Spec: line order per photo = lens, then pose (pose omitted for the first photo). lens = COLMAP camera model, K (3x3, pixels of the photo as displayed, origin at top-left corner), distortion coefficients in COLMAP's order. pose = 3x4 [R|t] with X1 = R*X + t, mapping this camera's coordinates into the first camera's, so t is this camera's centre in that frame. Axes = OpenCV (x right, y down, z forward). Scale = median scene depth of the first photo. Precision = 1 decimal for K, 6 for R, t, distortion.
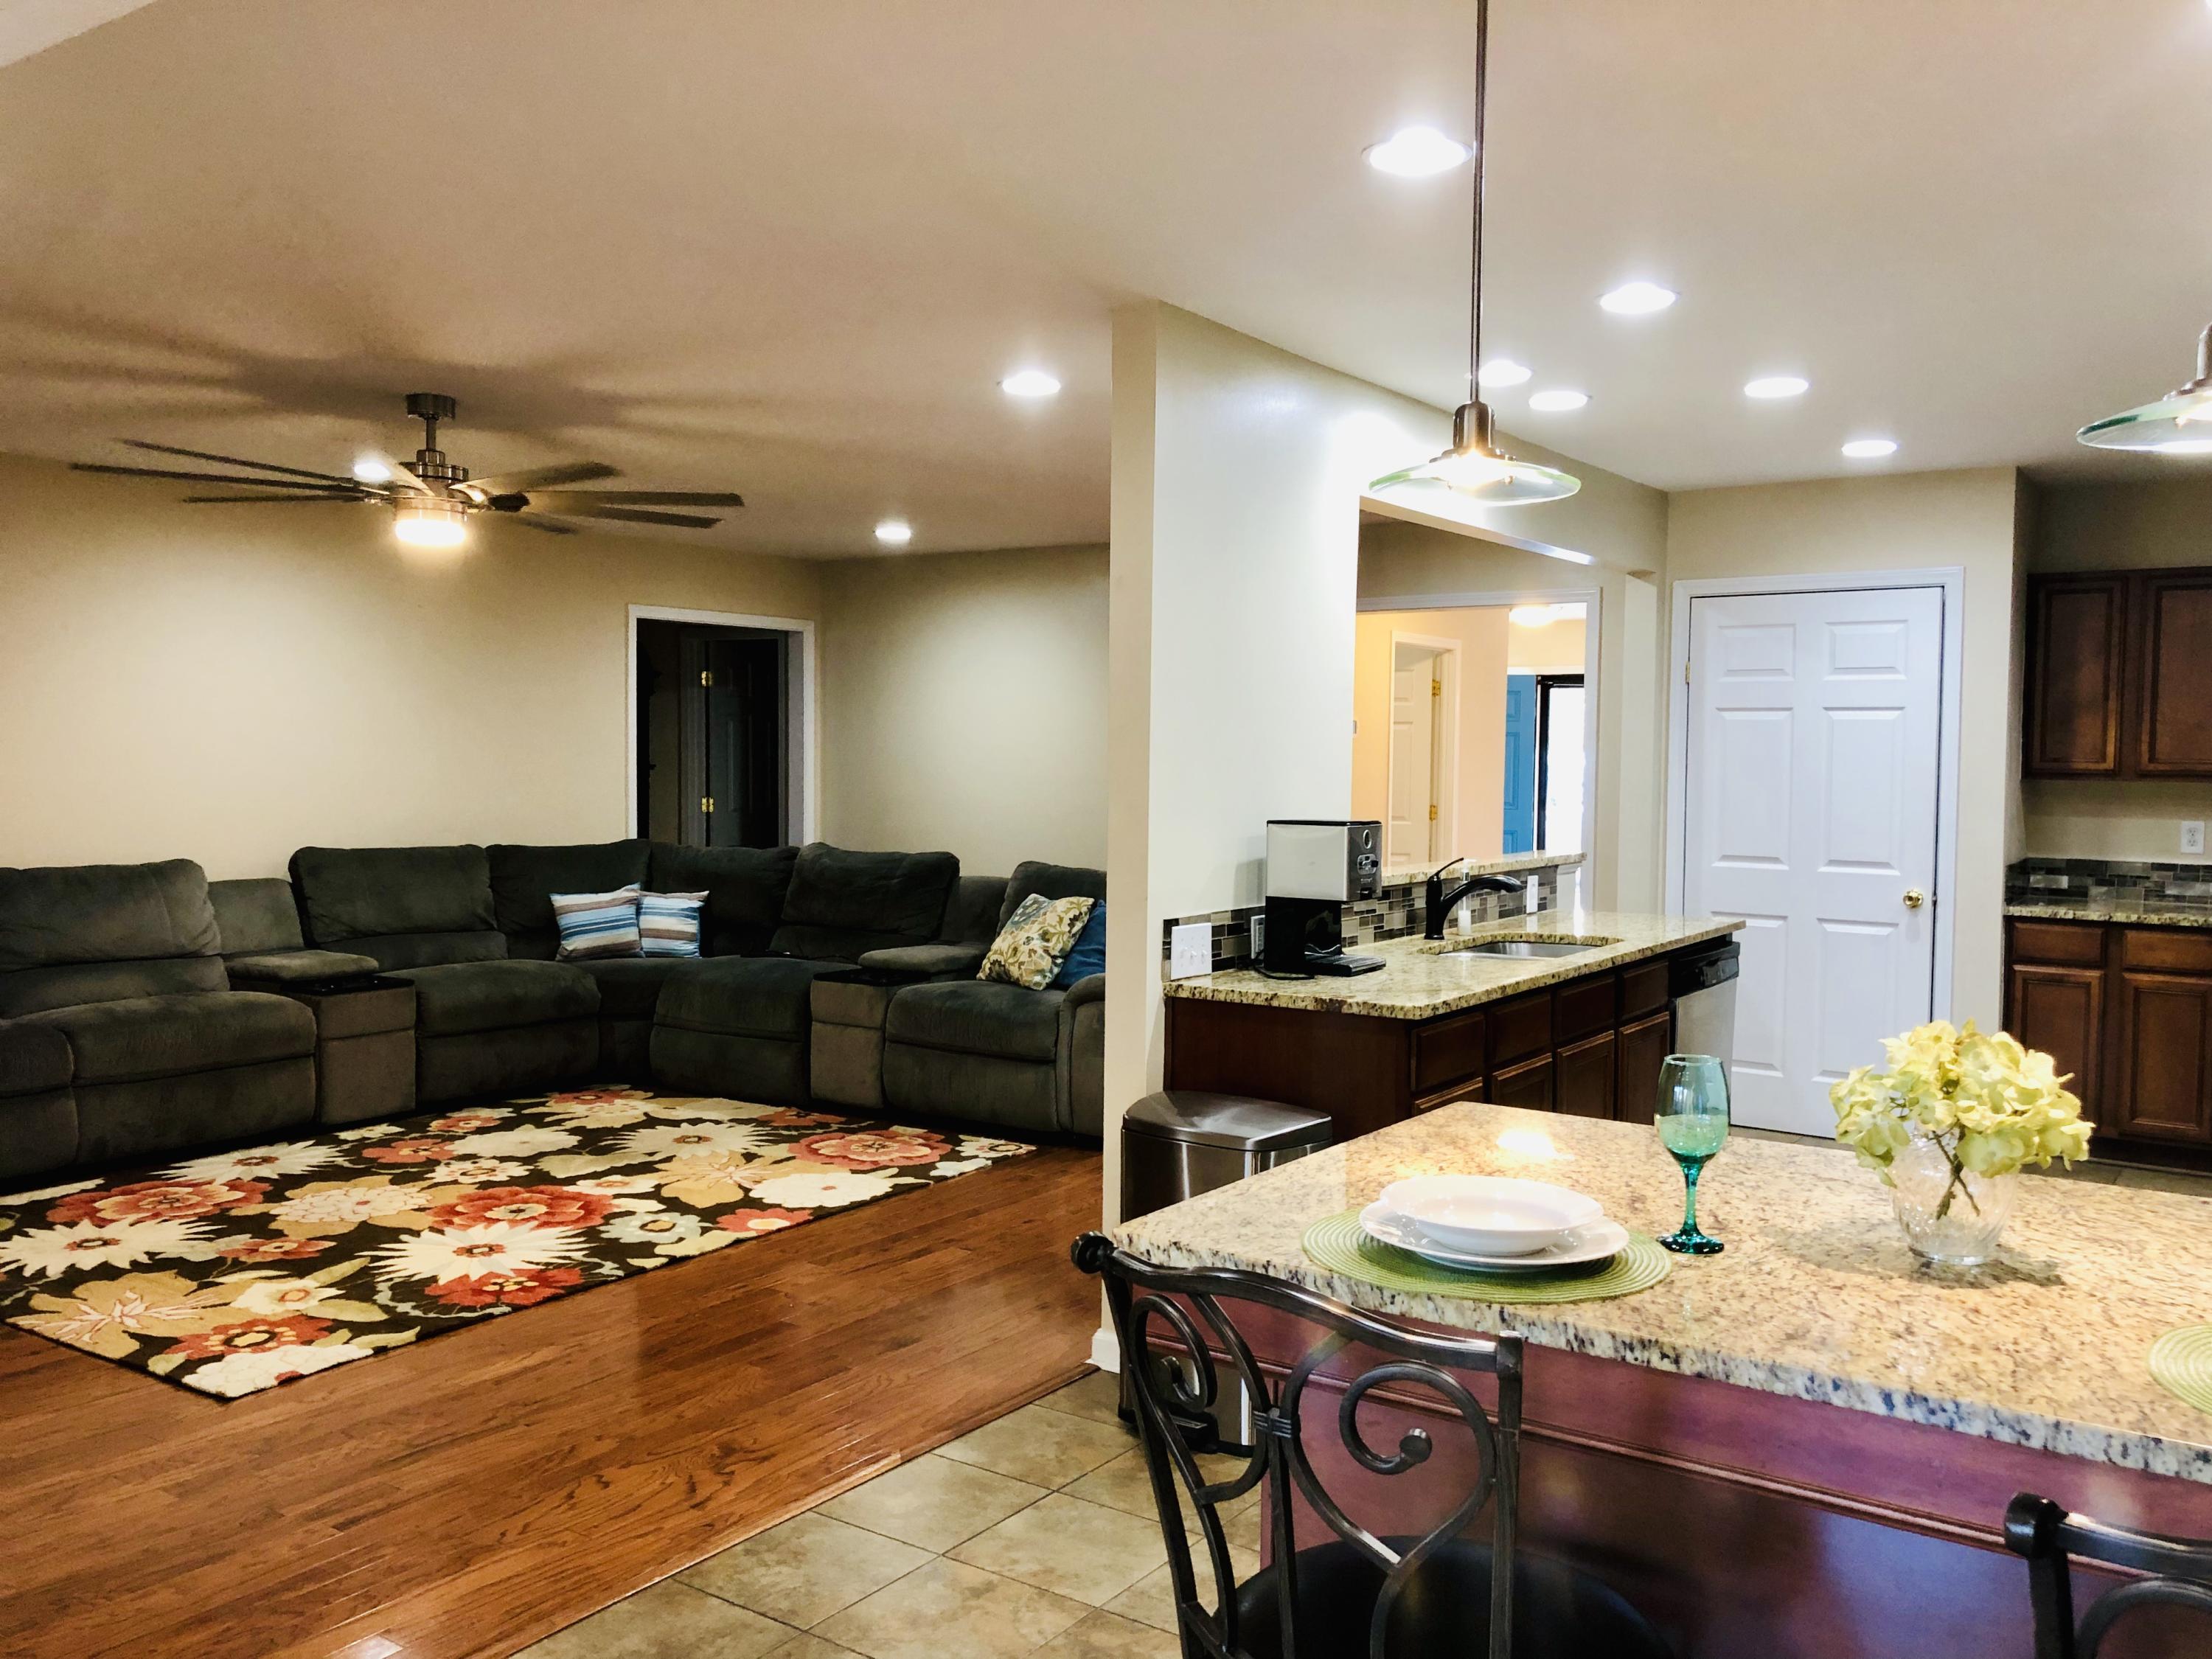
lens RADIAL K [[1808.0, 0, 1111.9], [0, 1808.0, 834.0], [0, 0, 1]] dist [0.057668, -0.048683]
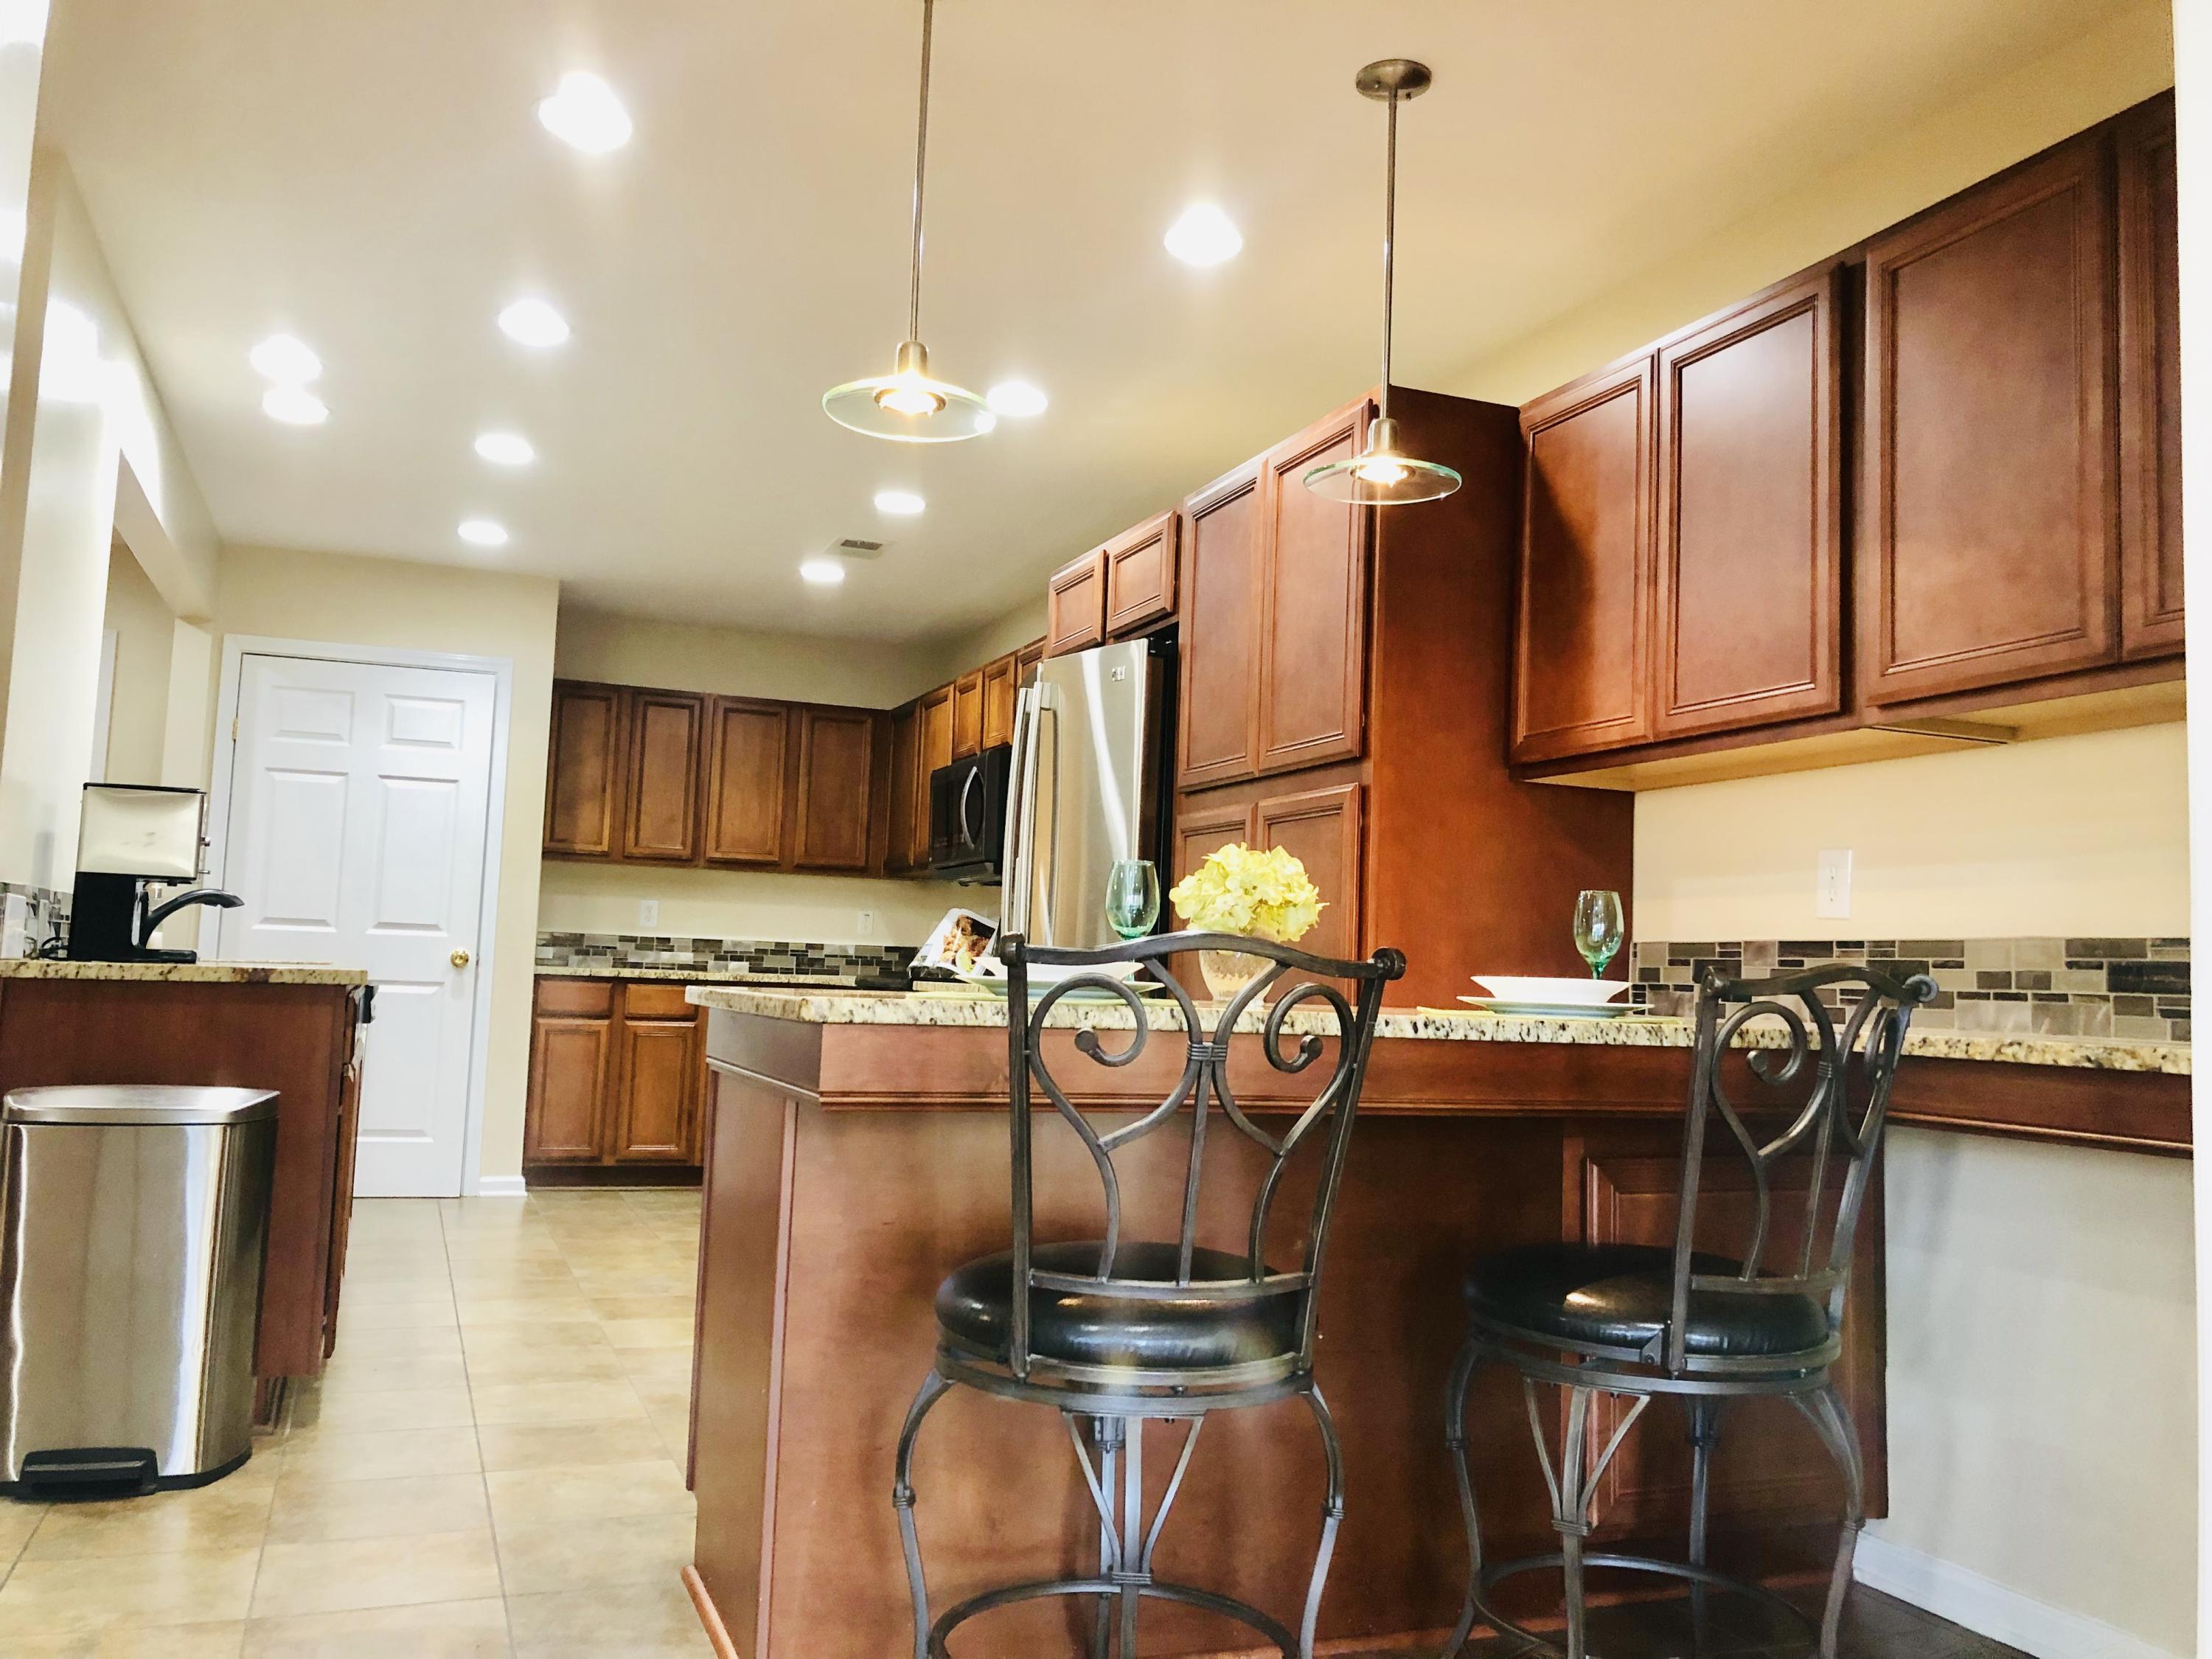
lens RADIAL K [[1808.0, 0, 1107.6], [0, 1808.0, 825.6], [0, 0, 1]] dist [0.057668, -0.048683]
pose [[0.576584, 0.076556, 0.813444, -0.732631], [0.004618, 0.995279, -0.096943, 0.212828], [-0.817025, 0.059652, 0.573508, 0.238115]]
